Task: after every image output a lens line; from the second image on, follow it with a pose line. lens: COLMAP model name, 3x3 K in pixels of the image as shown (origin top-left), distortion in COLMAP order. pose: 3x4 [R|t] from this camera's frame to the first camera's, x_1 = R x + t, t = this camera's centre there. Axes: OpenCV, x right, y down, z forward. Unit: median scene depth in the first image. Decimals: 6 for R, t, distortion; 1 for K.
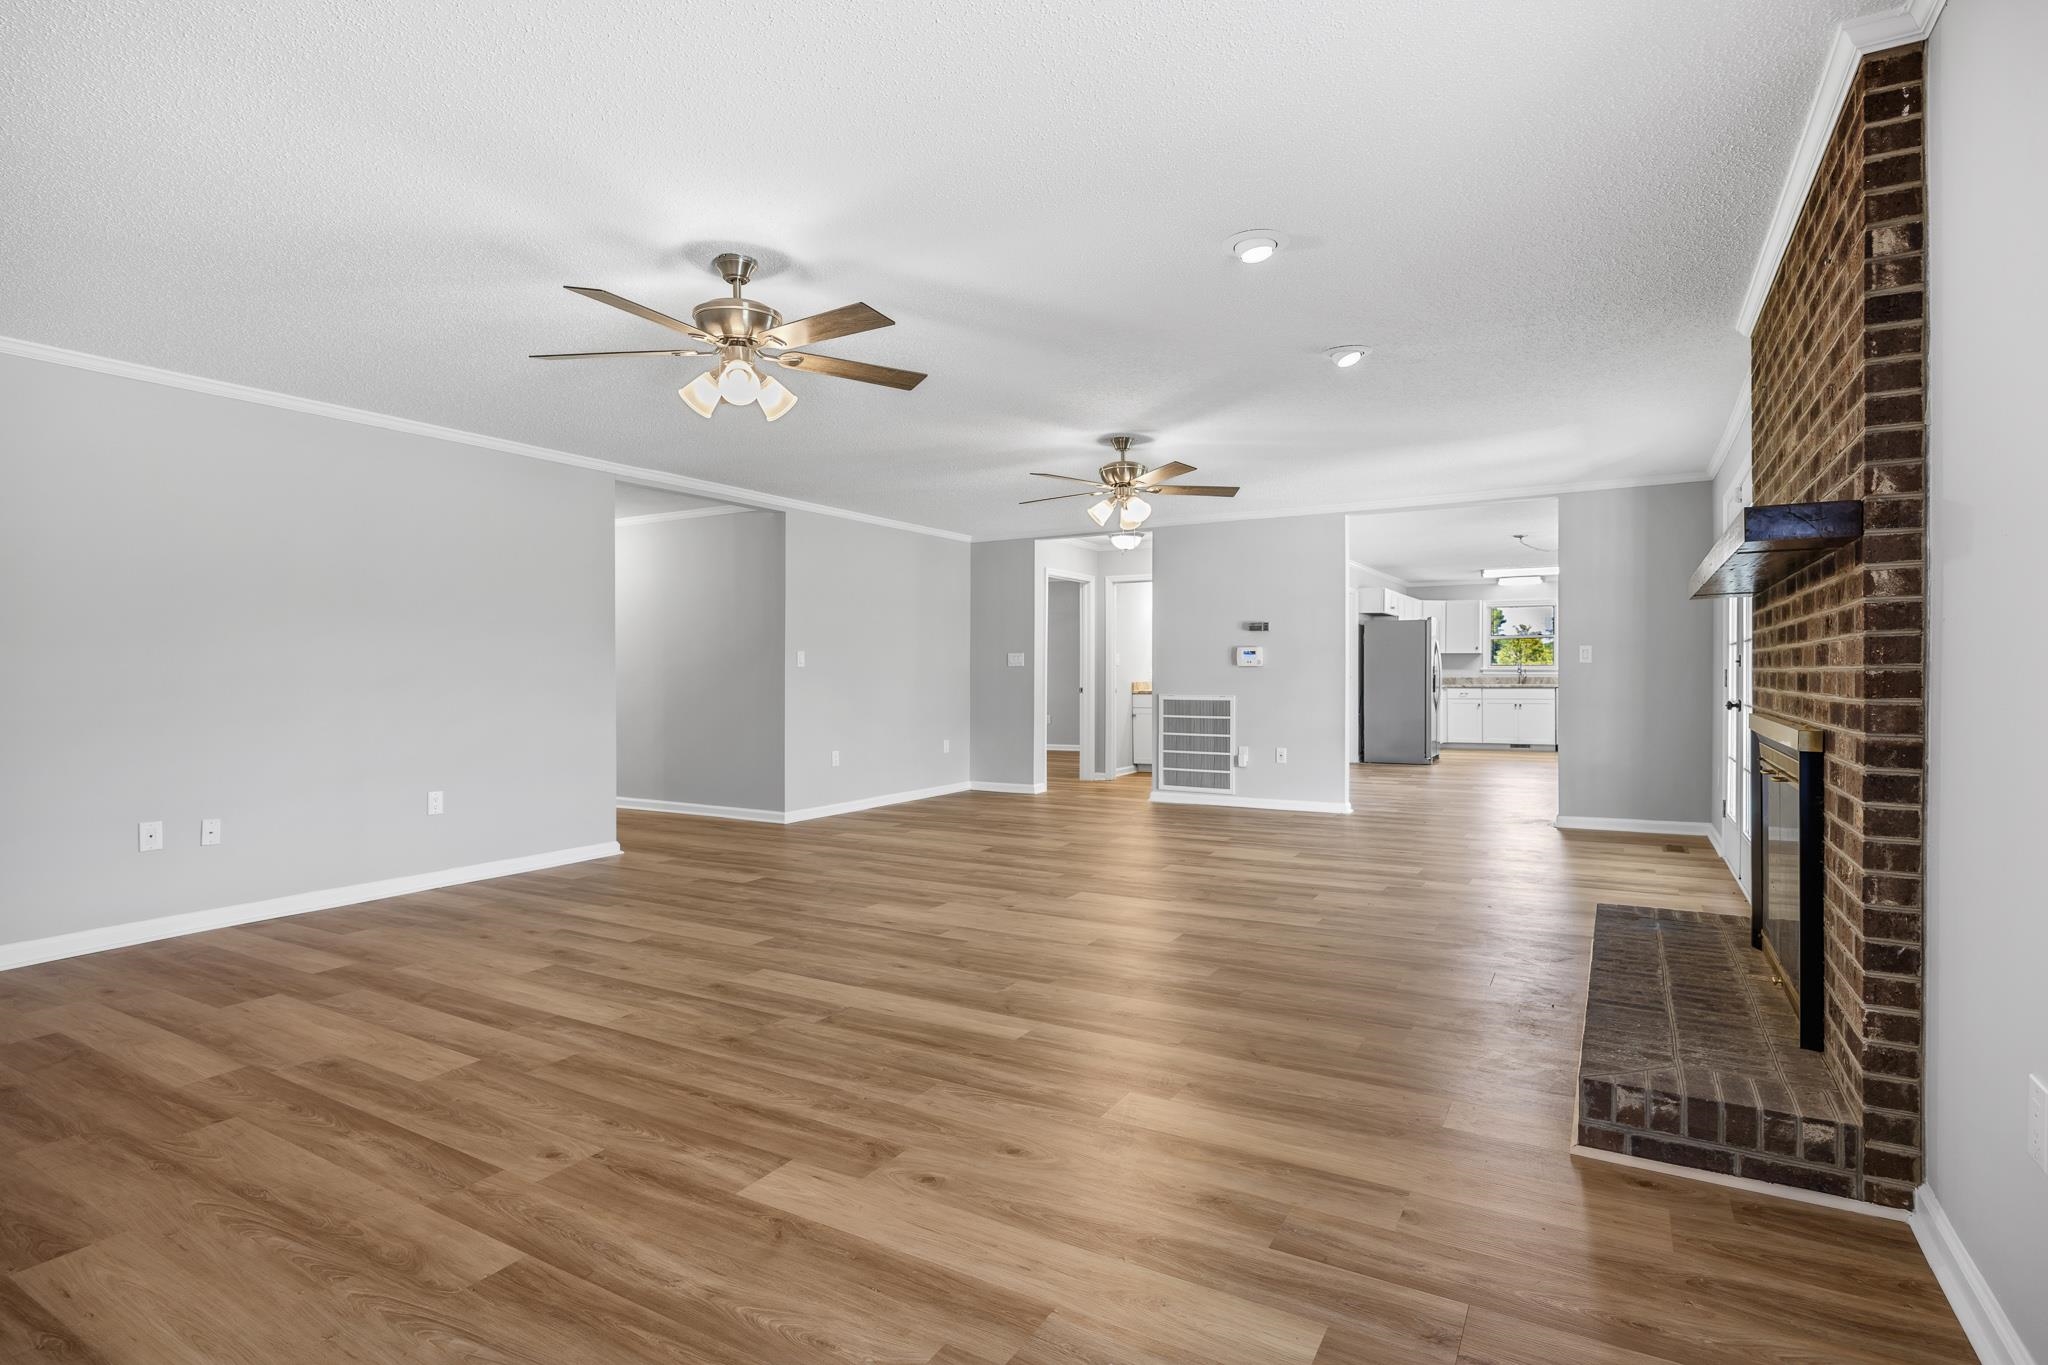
lens RADIAL K [[1004.3, 0, 1006.1], [0, 1004.3, 678.1], [0, 0, 1]] dist [-0.016468, -0.000122]
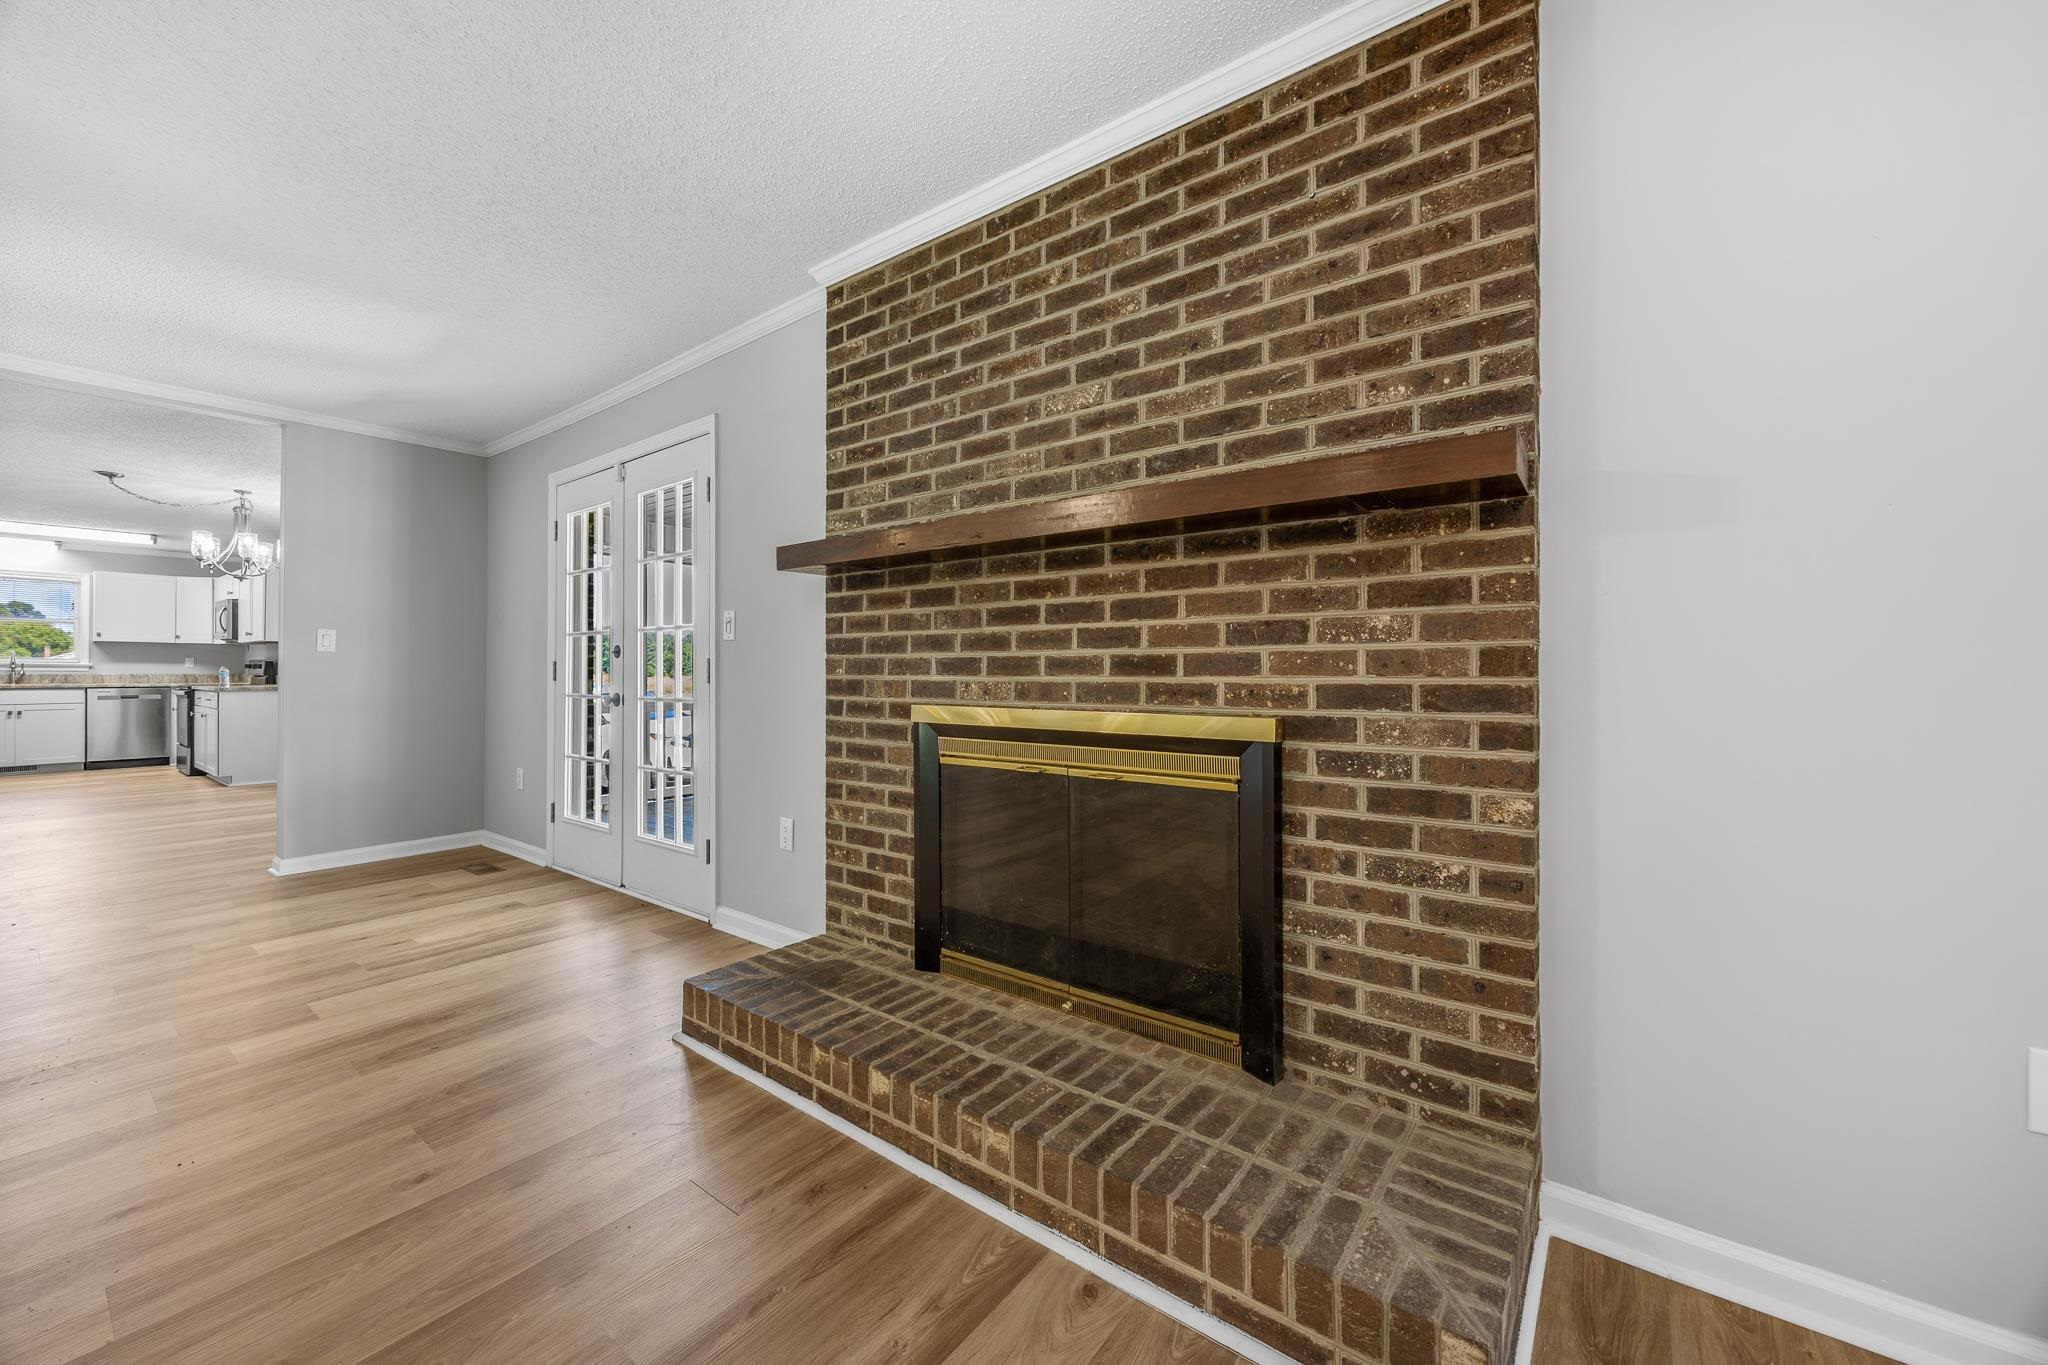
lens RADIAL K [[791.9, 0, 1030.6], [0, 791.9, 667.4], [0, 0, 1]] dist [-0.001987, -0.000061]
pose [[0.101694, 0.008345, 0.994781, 0.067498], [0.004541, 0.999951, -0.008853, 0.009742], [-0.994805, 0.005418, 0.101651, 0.855993]]
